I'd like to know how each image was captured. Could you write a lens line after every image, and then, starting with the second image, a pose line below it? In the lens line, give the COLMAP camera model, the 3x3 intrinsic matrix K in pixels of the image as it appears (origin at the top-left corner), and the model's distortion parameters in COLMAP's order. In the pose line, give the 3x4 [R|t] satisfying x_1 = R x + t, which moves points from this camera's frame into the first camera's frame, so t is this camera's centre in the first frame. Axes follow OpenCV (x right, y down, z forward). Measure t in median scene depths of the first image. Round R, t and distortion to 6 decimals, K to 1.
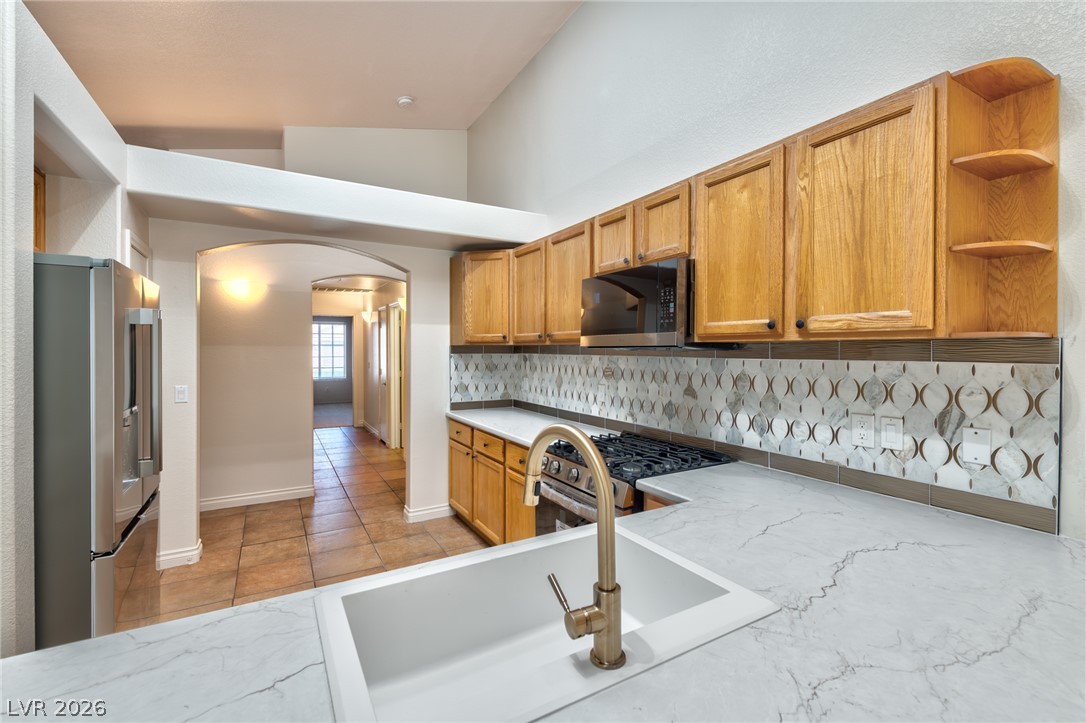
lens RADIAL K [[470.6, 0, 541.2], [0, 470.6, 352.7], [0, 0, 1]] dist [0.001810, -0.000369]
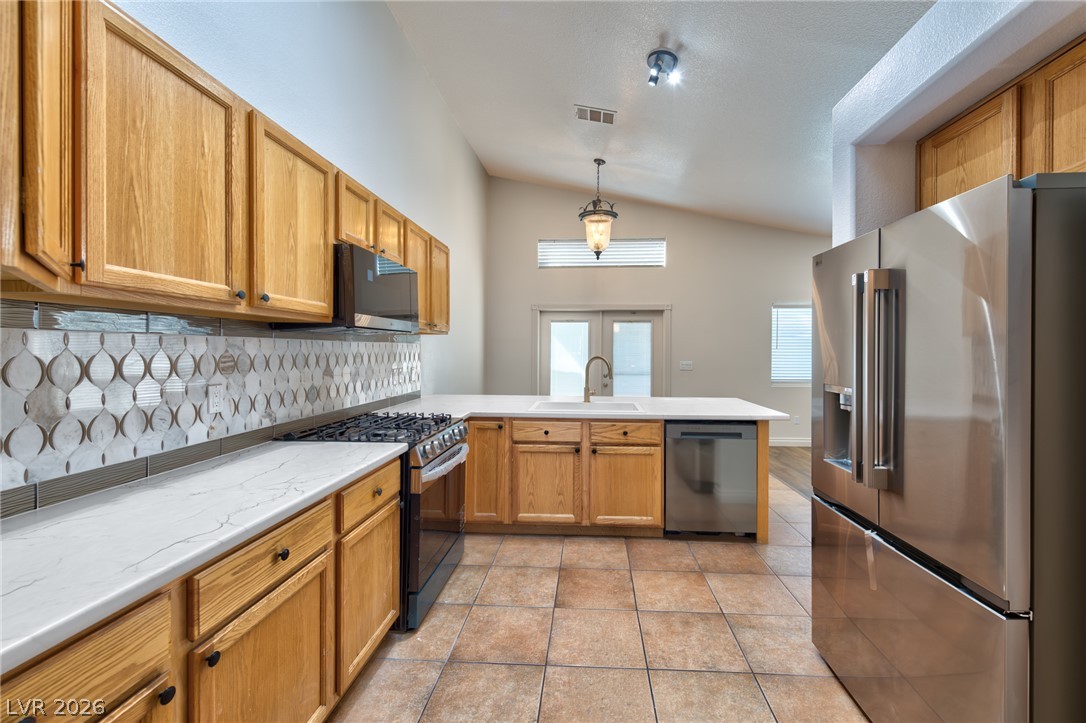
lens RADIAL K [[441.3, 0, 546.6], [0, 441.3, 353.1], [0, 0, 1]] dist [0.010309, -0.002158]
pose [[-0.807213, -0.012498, 0.590128, -0.626229], [-0.003887, 0.999867, 0.015859, 0.019166], [-0.590247, 0.010507, -0.807154, 1.384676]]
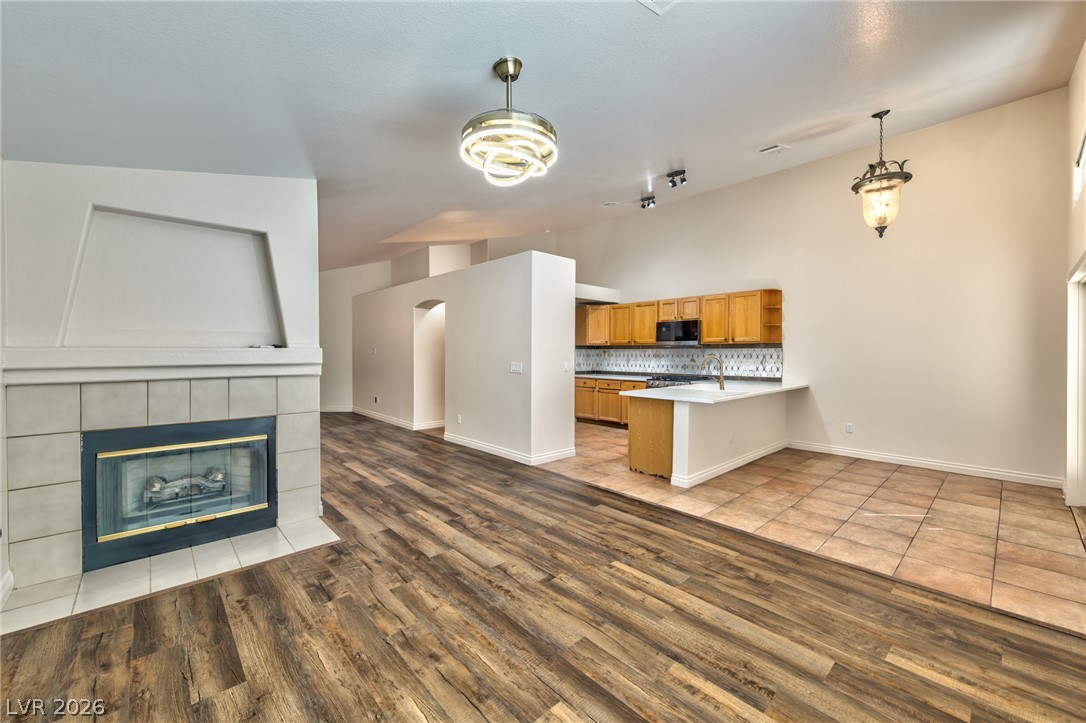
lens RADIAL K [[441.3, 0, 540.8], [0, 441.3, 356.6], [0, 0, 1]] dist [0.010309, -0.002158]
pose [[0.977173, -0.001543, 0.212438, -1.153196], [0.001147, 0.999997, 0.001989, 0.048226], [-0.212440, -0.001700, 0.977173, -1.464961]]
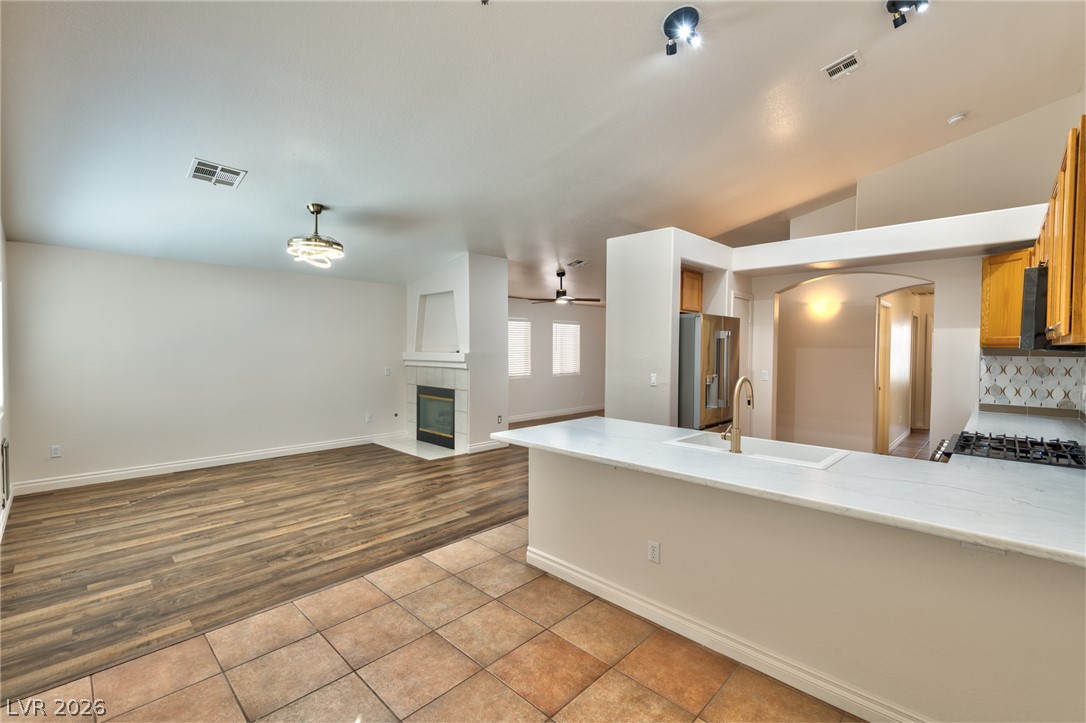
lens RADIAL K [[470.6, 0, 539.5], [0, 470.6, 361.3], [0, 0, 1]] dist [0.001810, -0.000369]
pose [[0.253913, 0.028865, -0.966796, 0.813806], [-0.015158, 0.999551, 0.025862, 0.003335], [0.967108, 0.008088, 0.254236, -0.286749]]
